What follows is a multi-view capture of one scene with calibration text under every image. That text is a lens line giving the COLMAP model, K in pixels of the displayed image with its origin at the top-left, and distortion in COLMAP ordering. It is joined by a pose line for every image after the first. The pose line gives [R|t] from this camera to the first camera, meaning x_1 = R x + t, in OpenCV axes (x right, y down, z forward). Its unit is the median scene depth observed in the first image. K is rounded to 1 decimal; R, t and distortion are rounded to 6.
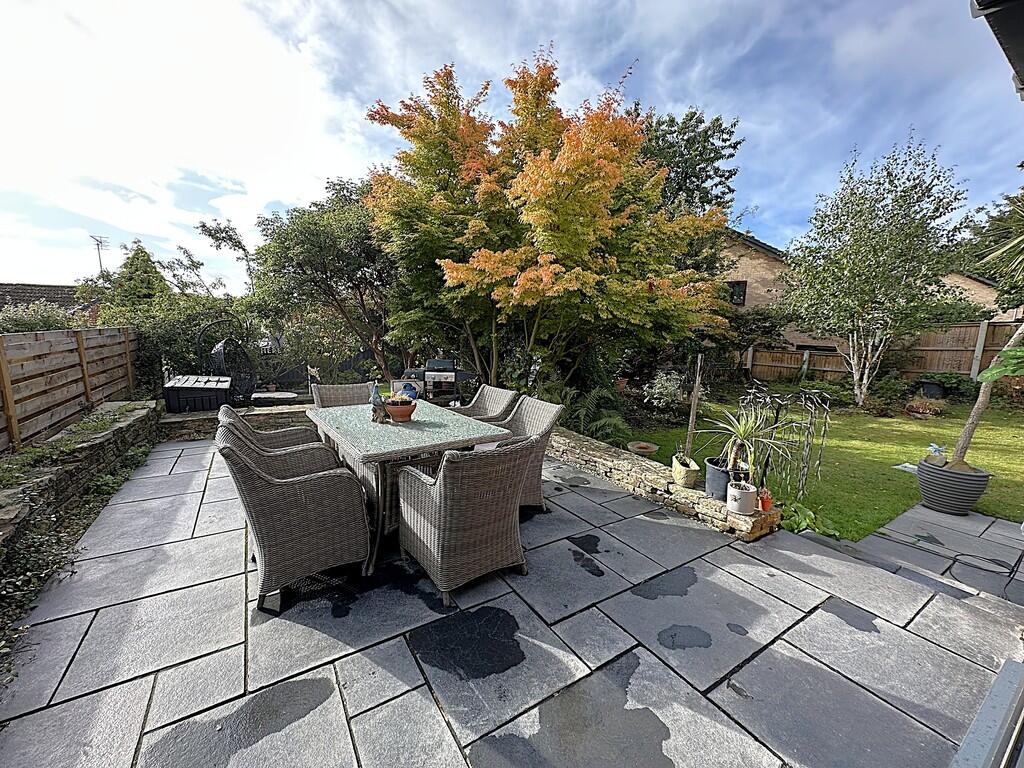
lens RADIAL K [[407.4, 0, 513.1], [0, 407.4, 384.4], [0, 0, 1]] dist [-0.000867, -0.000110]
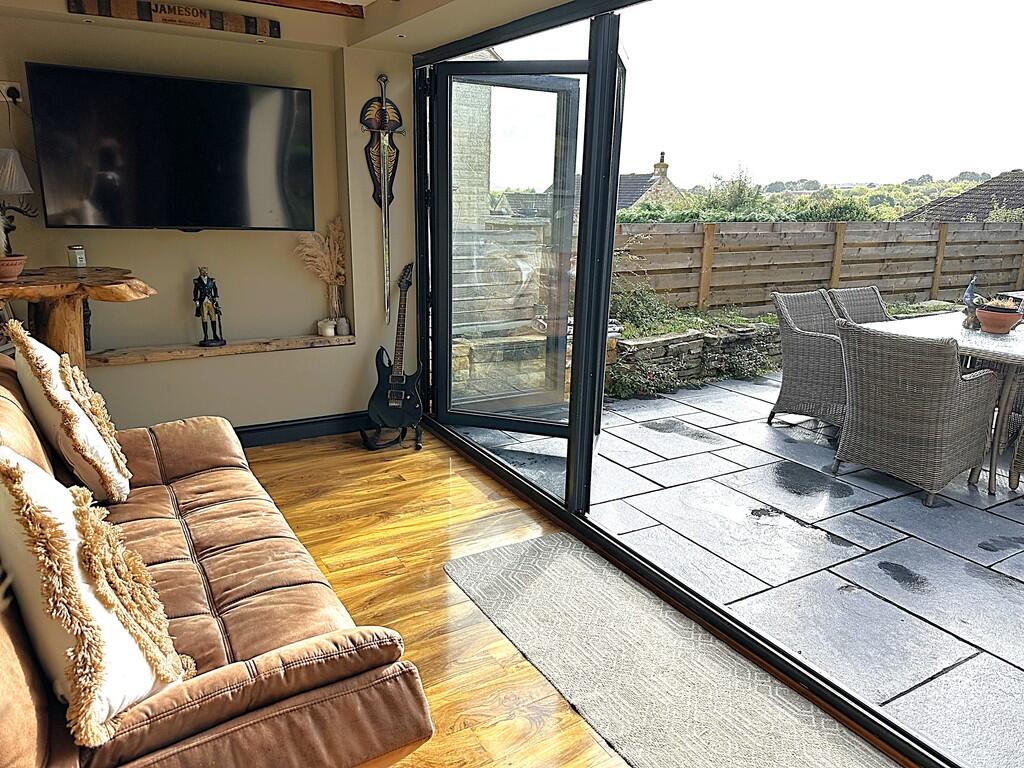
lens RADIAL K [[705.1, 0, 512.0], [0, 705.1, 384.0], [0, 0, 1]] dist [0.003487, -0.000835]
pose [[-0.010907, 0.237970, -0.971211, 0.778651], [-0.168342, 0.956969, 0.236371, 0.010462], [0.985668, 0.166074, 0.029623, 0.033112]]
